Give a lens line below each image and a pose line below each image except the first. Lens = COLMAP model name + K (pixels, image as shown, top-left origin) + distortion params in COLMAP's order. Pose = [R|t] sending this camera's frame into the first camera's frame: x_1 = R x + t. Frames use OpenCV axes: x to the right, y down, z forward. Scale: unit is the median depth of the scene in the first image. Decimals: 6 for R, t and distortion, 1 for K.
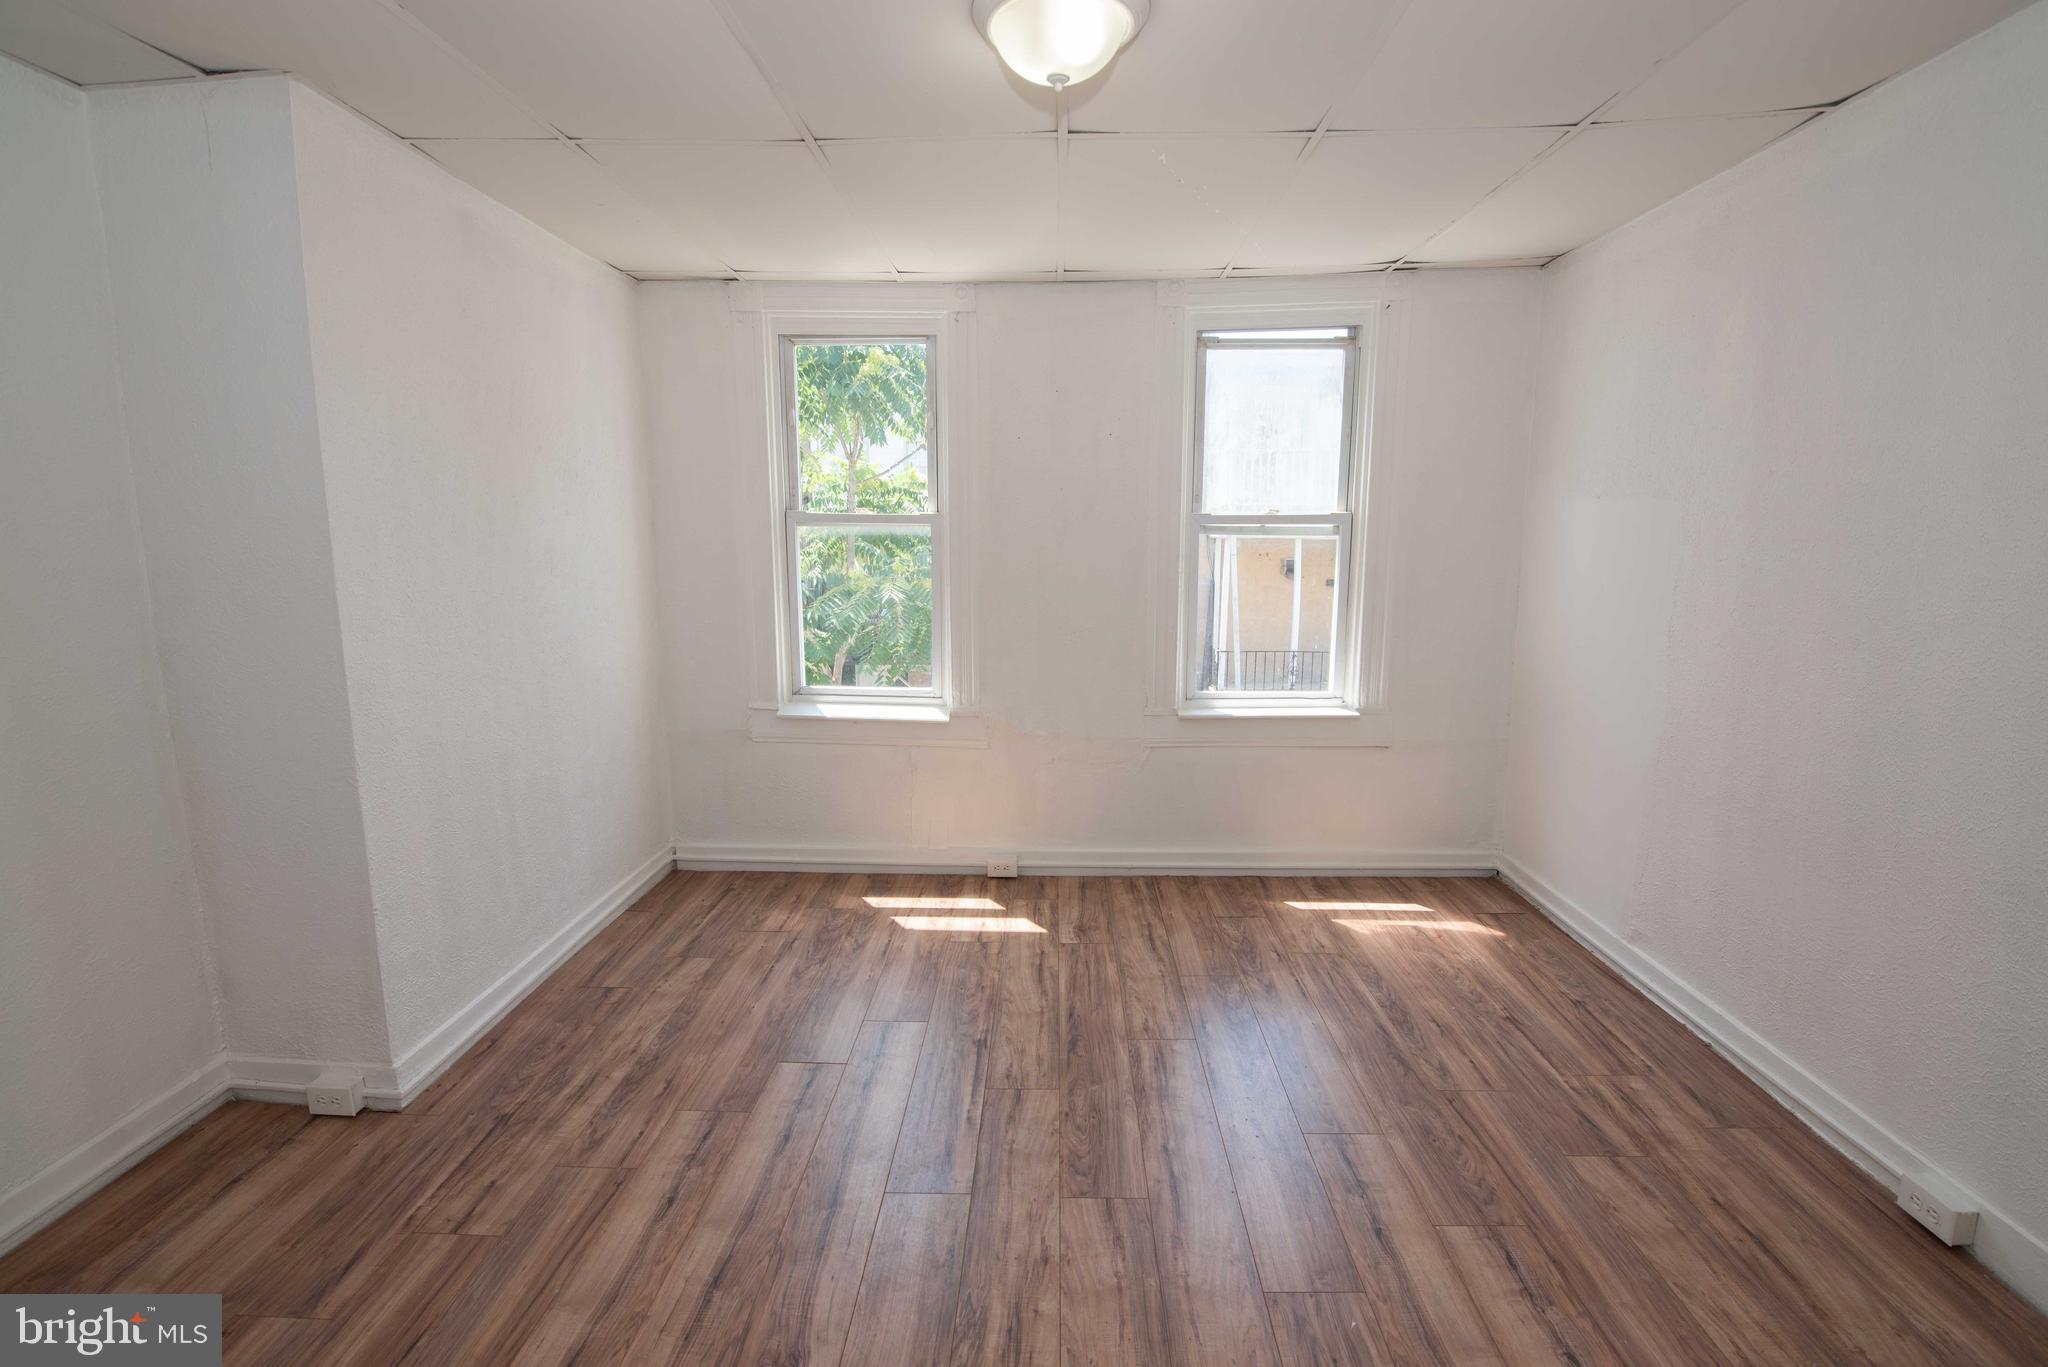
lens RADIAL K [[953.9, 0, 1024.0], [0, 953.9, 683.5], [0, 0, 1]] dist [-0.001870, -0.001018]
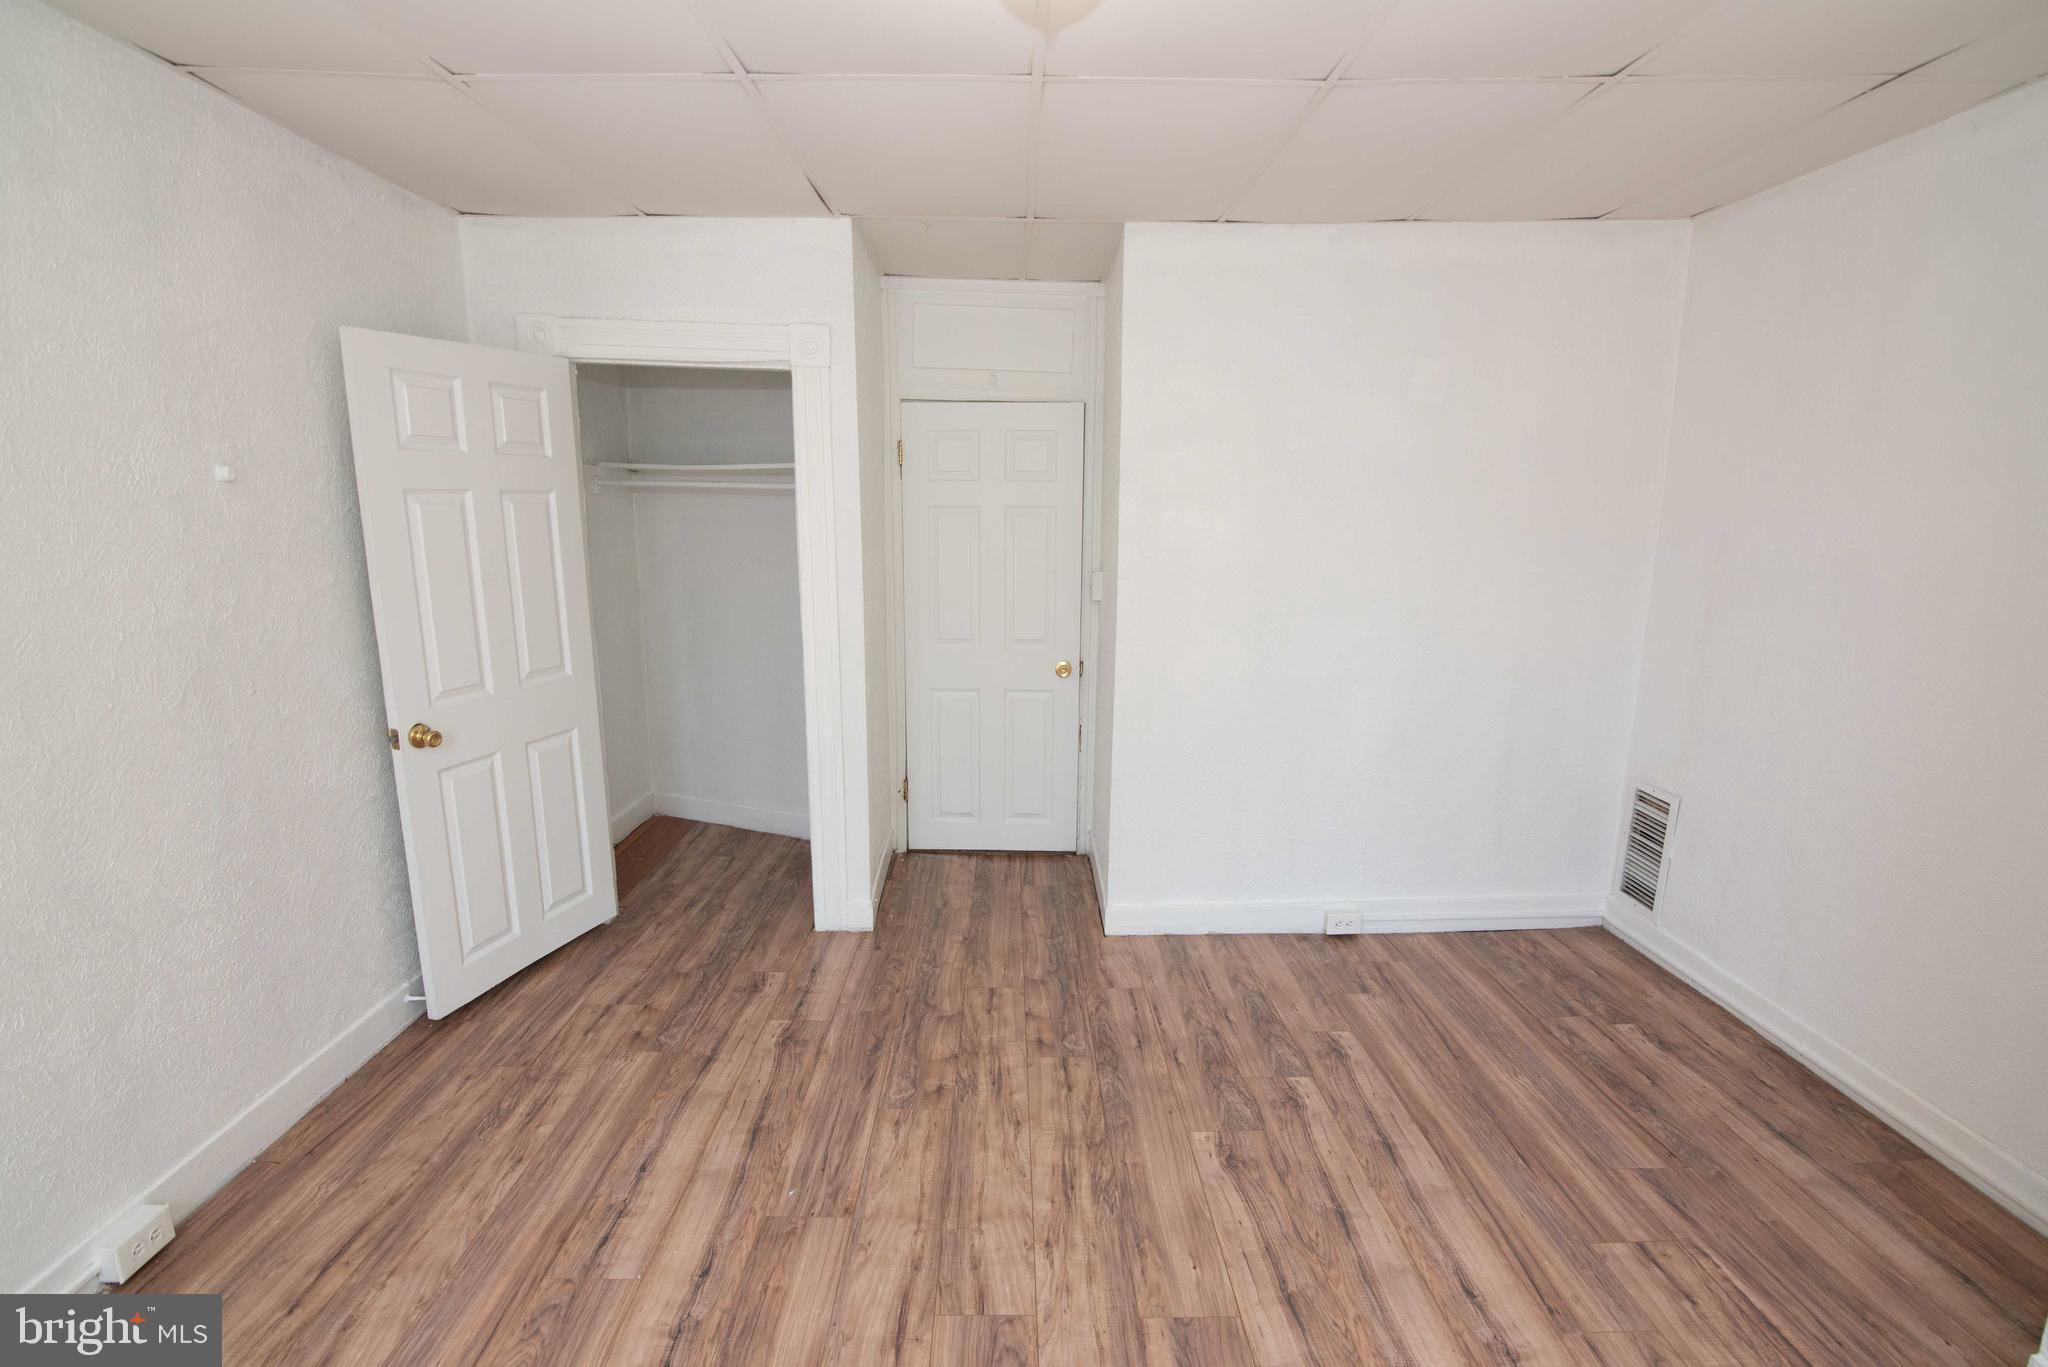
lens RADIAL K [[953.9, 0, 1024.0], [0, 953.9, 683.5], [0, 0, 1]] dist [-0.001870, -0.001018]
pose [[-0.998572, 0.010300, -0.052423, 0.097979], [-0.007905, 0.941955, 0.335645, -0.324547], [0.052838, 0.335581, -0.940529, 1.793989]]
